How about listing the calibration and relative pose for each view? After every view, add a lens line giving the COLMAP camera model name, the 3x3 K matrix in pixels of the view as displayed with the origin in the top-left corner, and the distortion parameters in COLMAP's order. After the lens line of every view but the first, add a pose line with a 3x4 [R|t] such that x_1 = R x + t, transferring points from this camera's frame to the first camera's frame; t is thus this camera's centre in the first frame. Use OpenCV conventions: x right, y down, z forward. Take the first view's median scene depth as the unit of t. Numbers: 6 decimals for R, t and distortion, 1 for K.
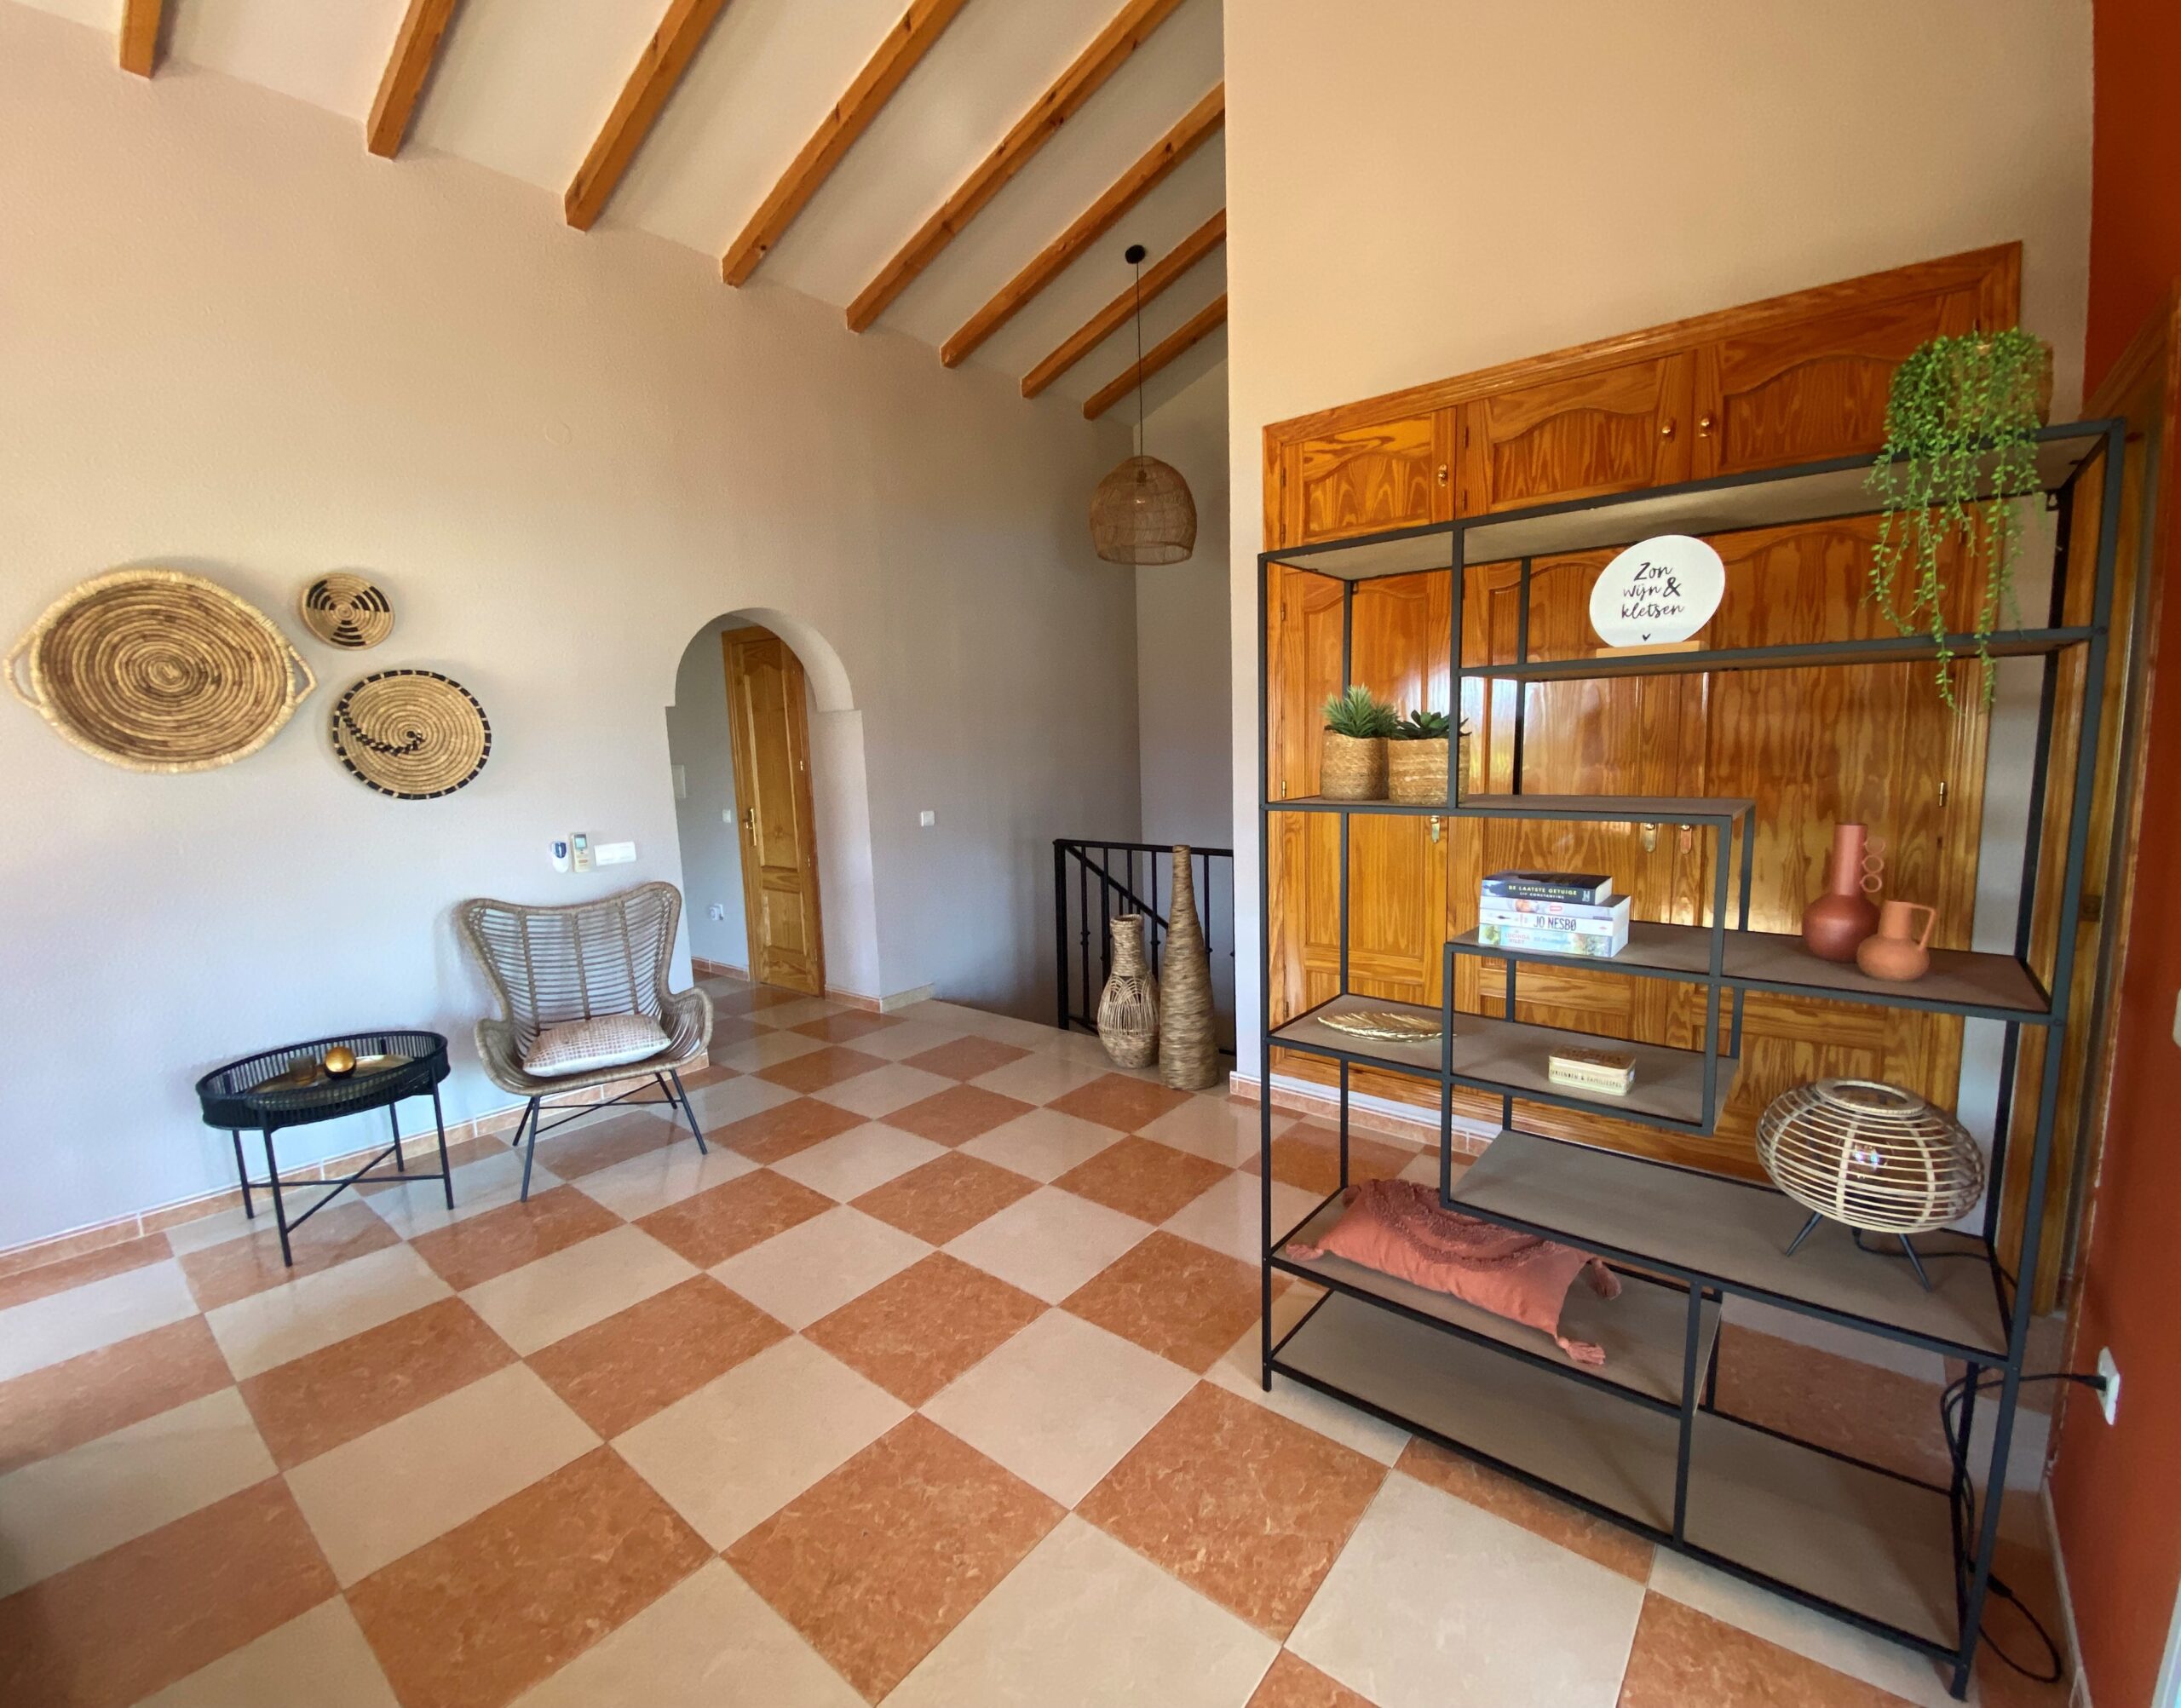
lens RADIAL K [[942.9, 0, 1103.4], [0, 942.9, 853.2], [0, 0, 1]] dist [0.004032, -0.001153]
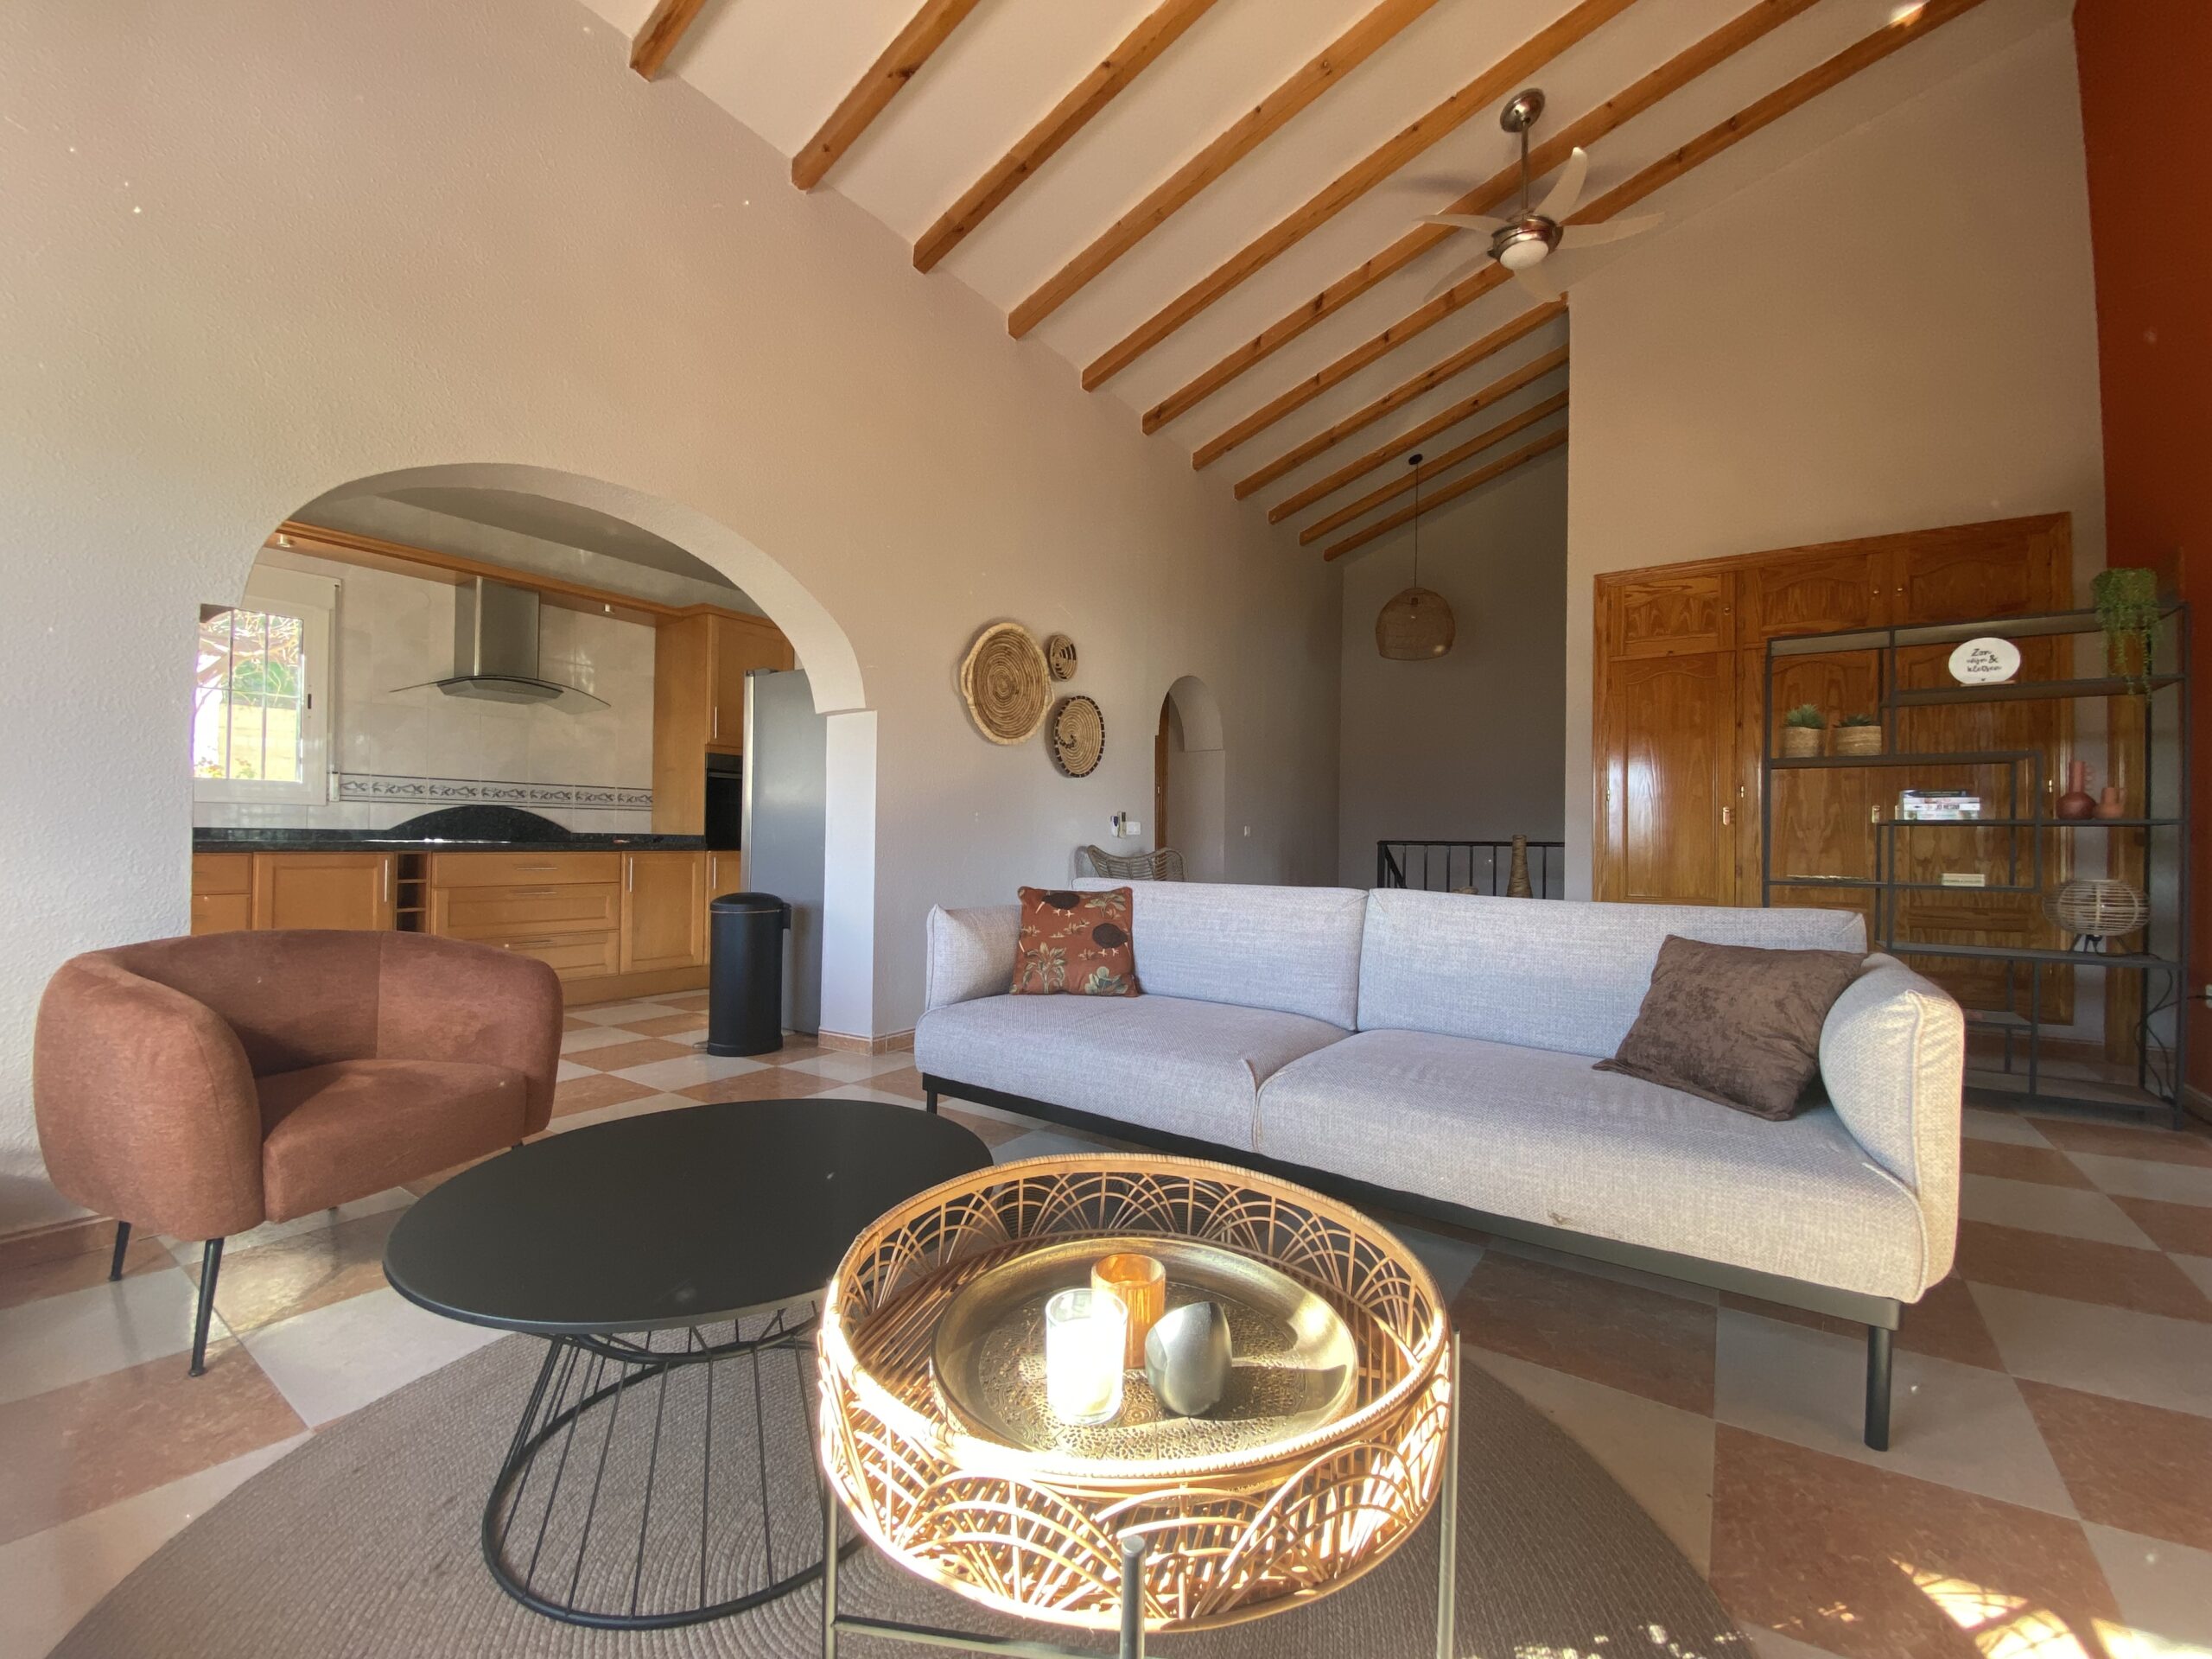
lens RADIAL K [[889.6, 0, 1097.5], [0, 889.6, 826.9], [0, 0, 1]] dist [-0.004737, -0.000514]
pose [[0.998577, 0.038711, 0.036672, -0.812426], [-0.033645, 0.990956, -0.129900, 0.235729], [-0.041369, 0.128482, 0.990849, -0.491991]]
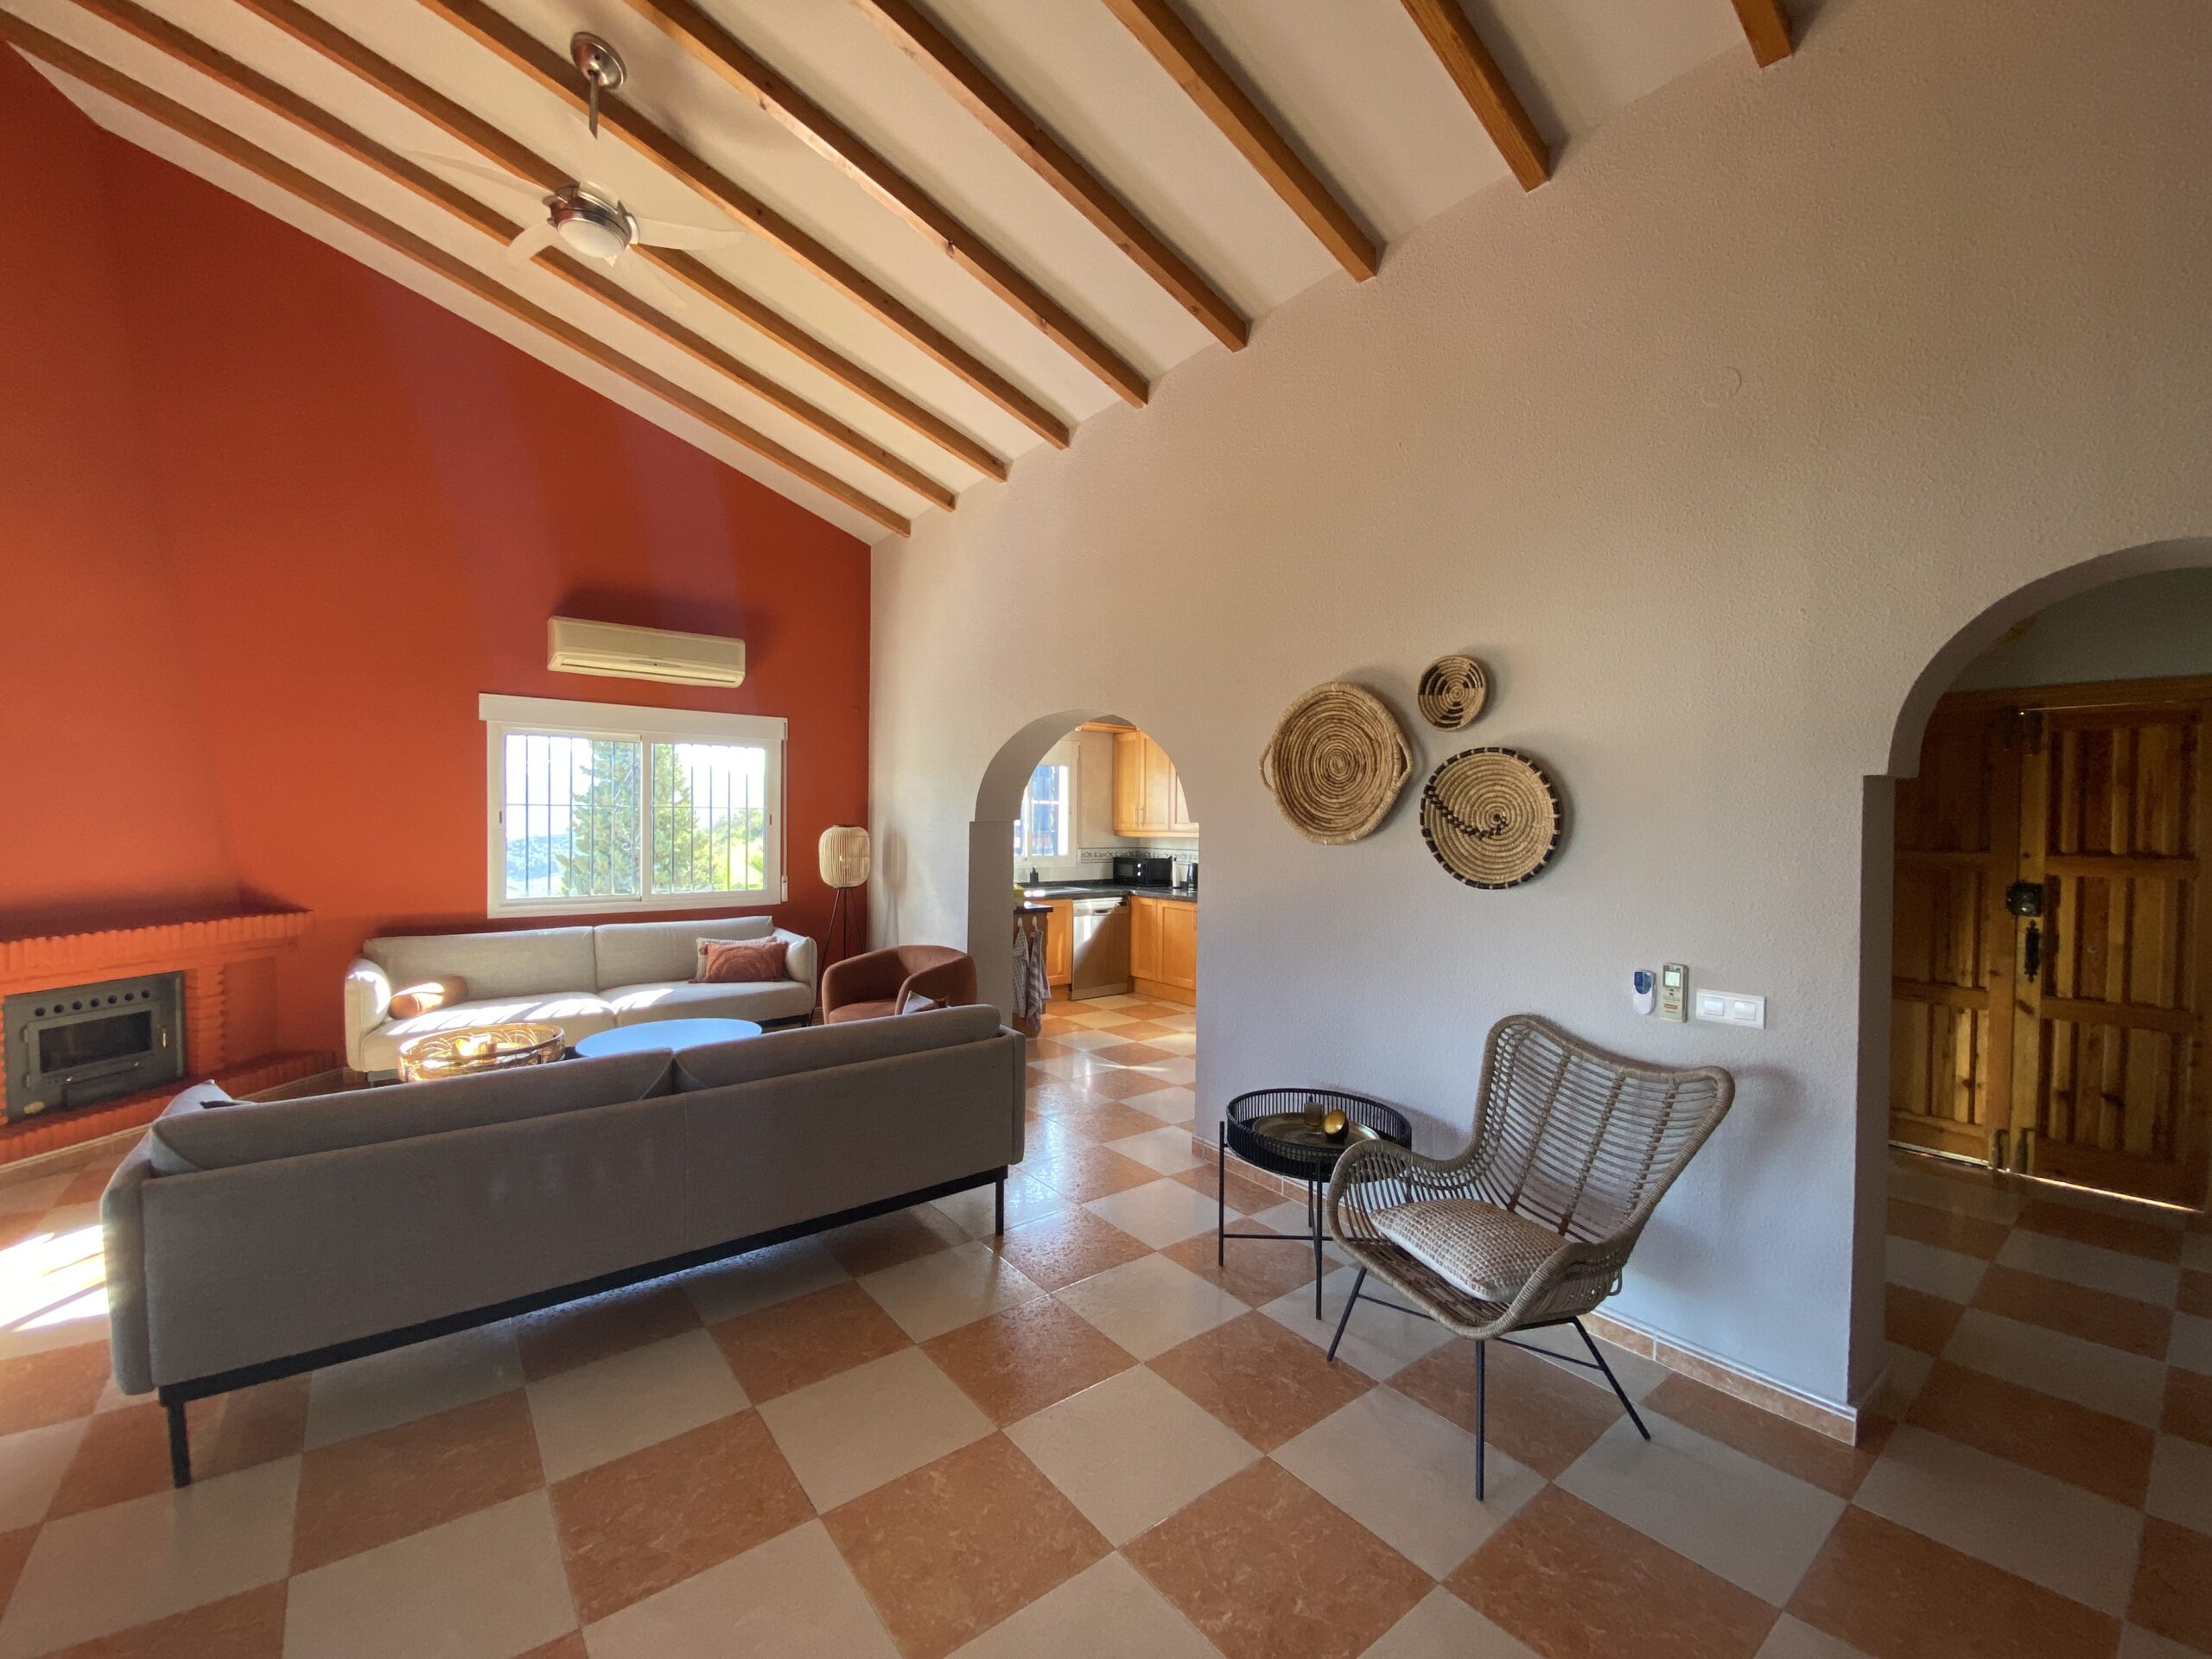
lens RADIAL K [[899.0, 0, 1111.0], [0, 899.0, 834.0], [0, 0, 1]] dist [0.003583, 0.000099]
pose [[-0.224799, 0.042363, -0.973484, 0.208667], [-0.123718, 0.989728, 0.071639, -0.138230], [0.966519, 0.136542, -0.217249, 0.914469]]
